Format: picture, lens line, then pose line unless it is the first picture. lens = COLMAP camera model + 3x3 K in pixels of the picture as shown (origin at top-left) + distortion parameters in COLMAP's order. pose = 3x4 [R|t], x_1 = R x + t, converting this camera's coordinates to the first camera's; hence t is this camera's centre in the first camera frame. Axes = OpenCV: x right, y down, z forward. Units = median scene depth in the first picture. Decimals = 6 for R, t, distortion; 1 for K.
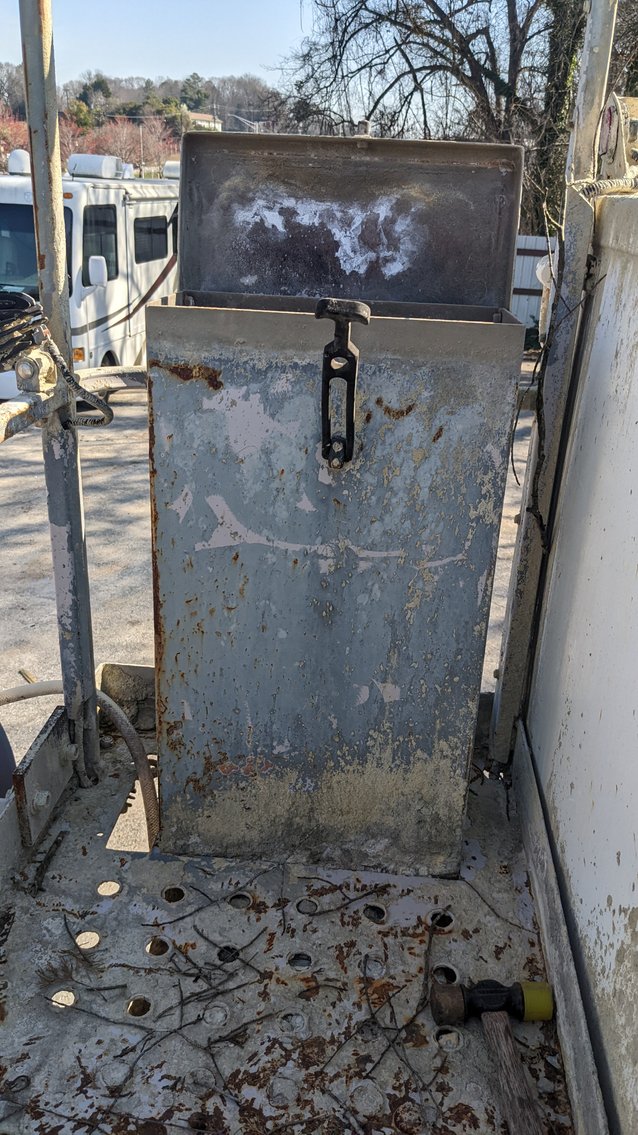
lens RADIAL K [[905.4, 0, 322.5], [0, 905.4, 574.1], [0, 0, 1]] dist [0.043839, -0.084190]
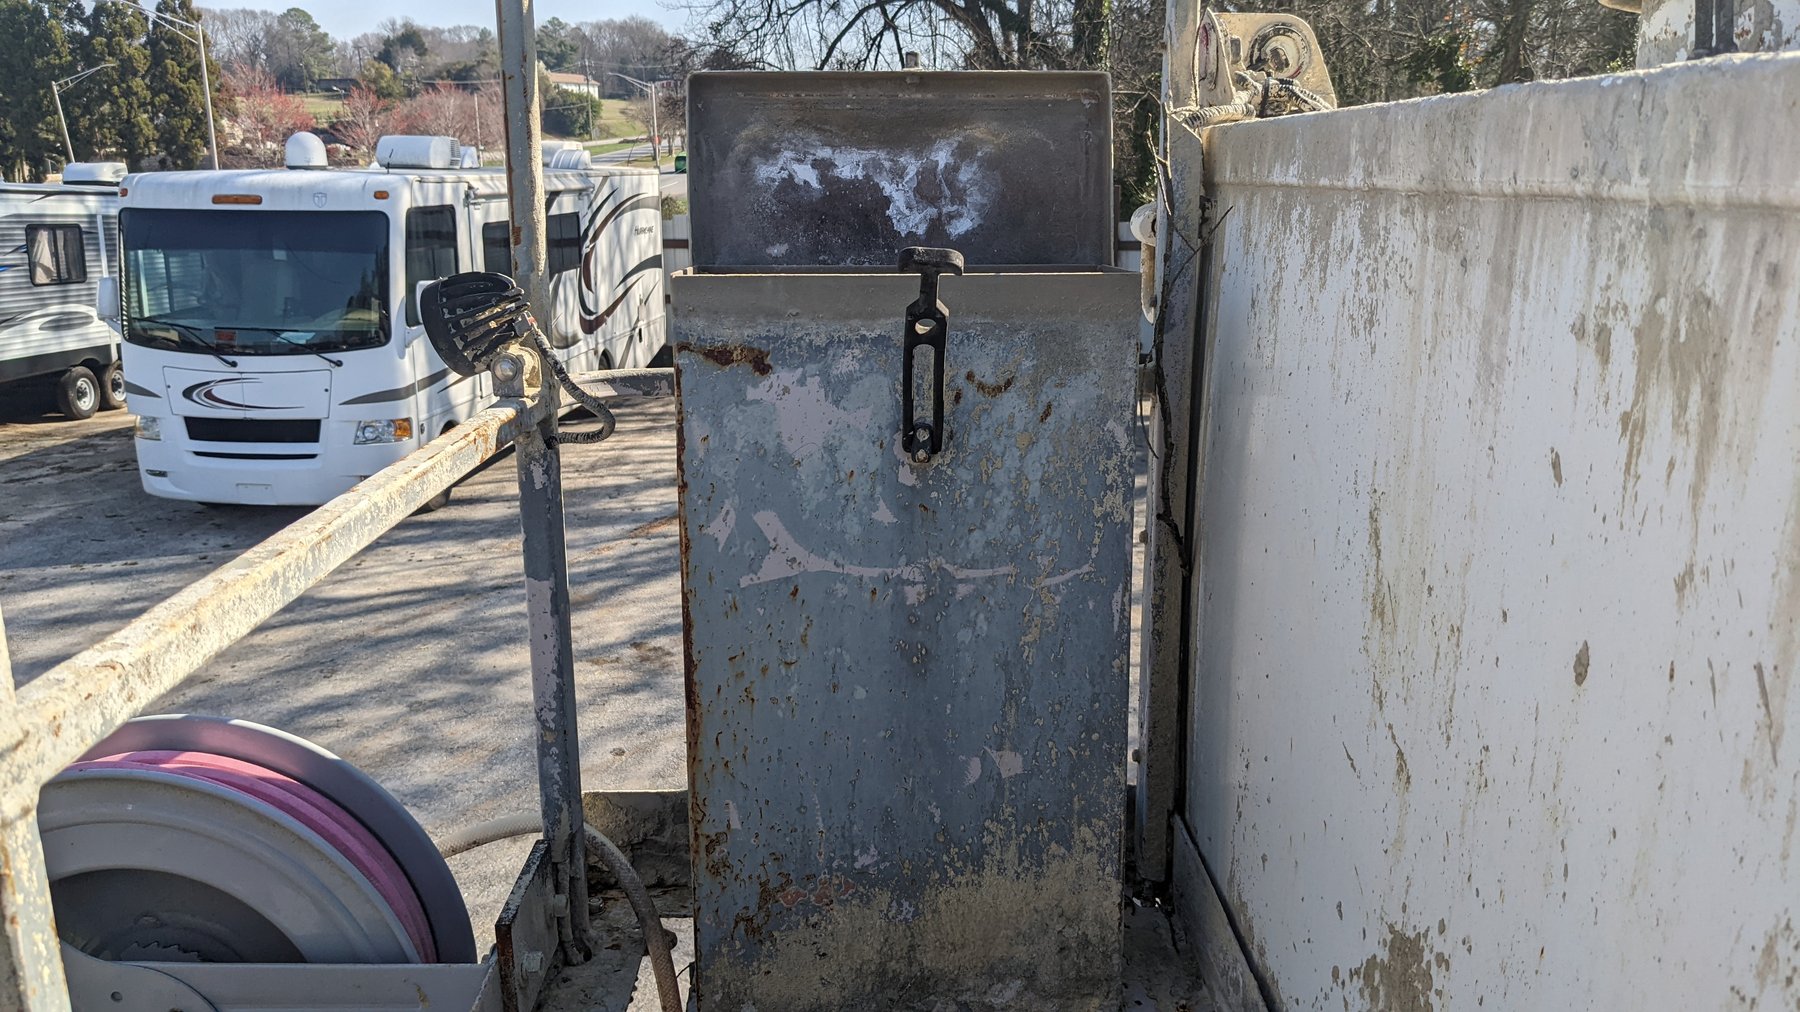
lens RADIAL K [[1435.9, 0, 907.3], [0, 1435.9, 499.7], [0, 0, 1]] dist [0.043839, -0.084190]
pose [[0.993846, -0.066494, 0.088592, -0.096556], [0.080853, 0.982143, -0.169874, 0.109407], [-0.075715, 0.175992, 0.981475, -0.187215]]
